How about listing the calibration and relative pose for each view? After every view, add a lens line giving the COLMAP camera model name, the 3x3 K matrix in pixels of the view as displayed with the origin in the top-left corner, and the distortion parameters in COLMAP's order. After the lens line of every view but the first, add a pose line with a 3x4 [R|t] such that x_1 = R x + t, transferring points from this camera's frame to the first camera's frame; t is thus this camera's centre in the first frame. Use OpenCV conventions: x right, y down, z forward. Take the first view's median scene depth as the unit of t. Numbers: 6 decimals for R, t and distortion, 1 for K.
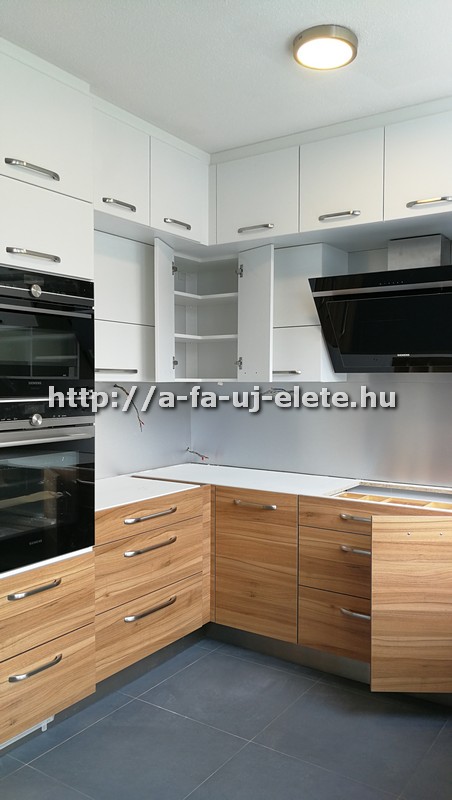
lens RADIAL K [[646.8, 0, 226.0], [0, 646.8, 400.0], [0, 0, 1]] dist [0.005560, 0.007491]
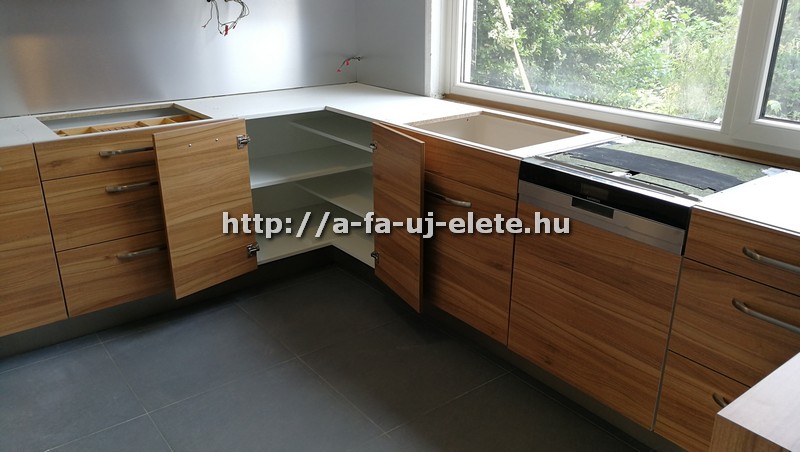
lens RADIAL K [[646.8, 0, 400.0], [0, 646.8, 226.0], [0, 0, 1]] dist [0.005560, 0.007491]
pose [[0.294668, -0.352309, 0.888285, -0.465775], [0.035276, 0.932934, 0.358315, -0.021171], [-0.954948, -0.074249, 0.287334, 0.351511]]
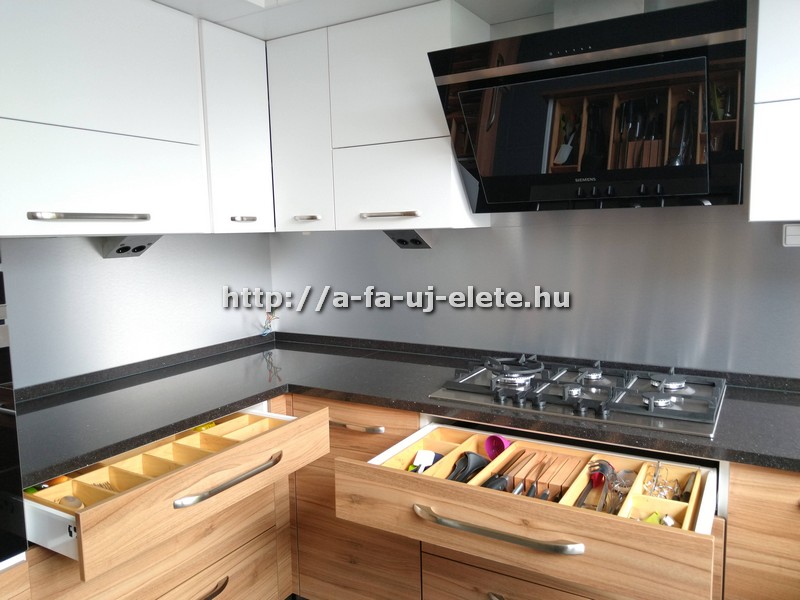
lens RADIAL K [[618.7, 0, 408.0], [0, 618.7, 298.4], [0, 0, 1]] dist [0.088368, -0.147405]
pose [[0.997112, -0.029613, 0.069936, 0.062088], [0.023667, 0.996154, 0.084366, -0.011861], [-0.072166, -0.082467, 0.993978, 0.408775]]
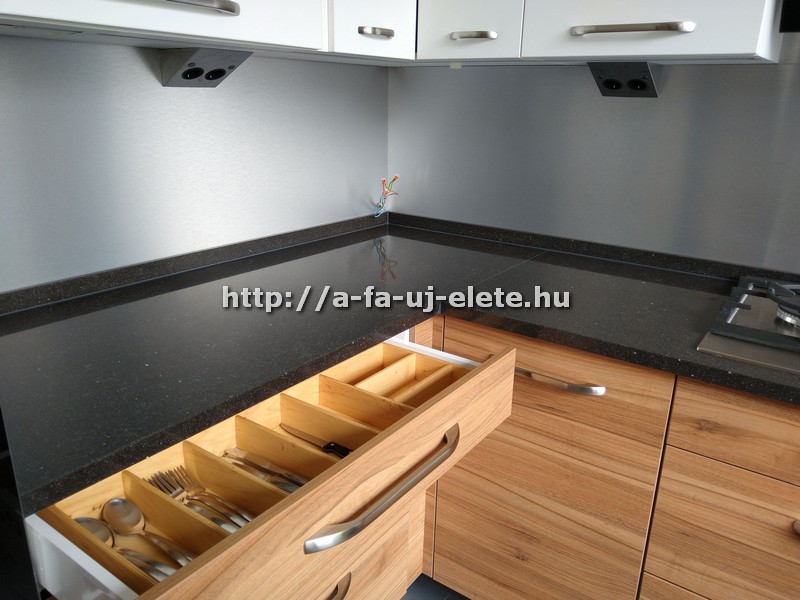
lens RADIAL K [[618.7, 0, 408.0], [0, 618.7, 298.4], [0, 0, 1]] dist [0.088368, -0.147405]
pose [[0.999586, 0.026738, -0.010632, -0.038924], [-0.022636, 0.958819, 0.283115, 0.008437], [0.017764, -0.282757, 0.959027, 0.653279]]
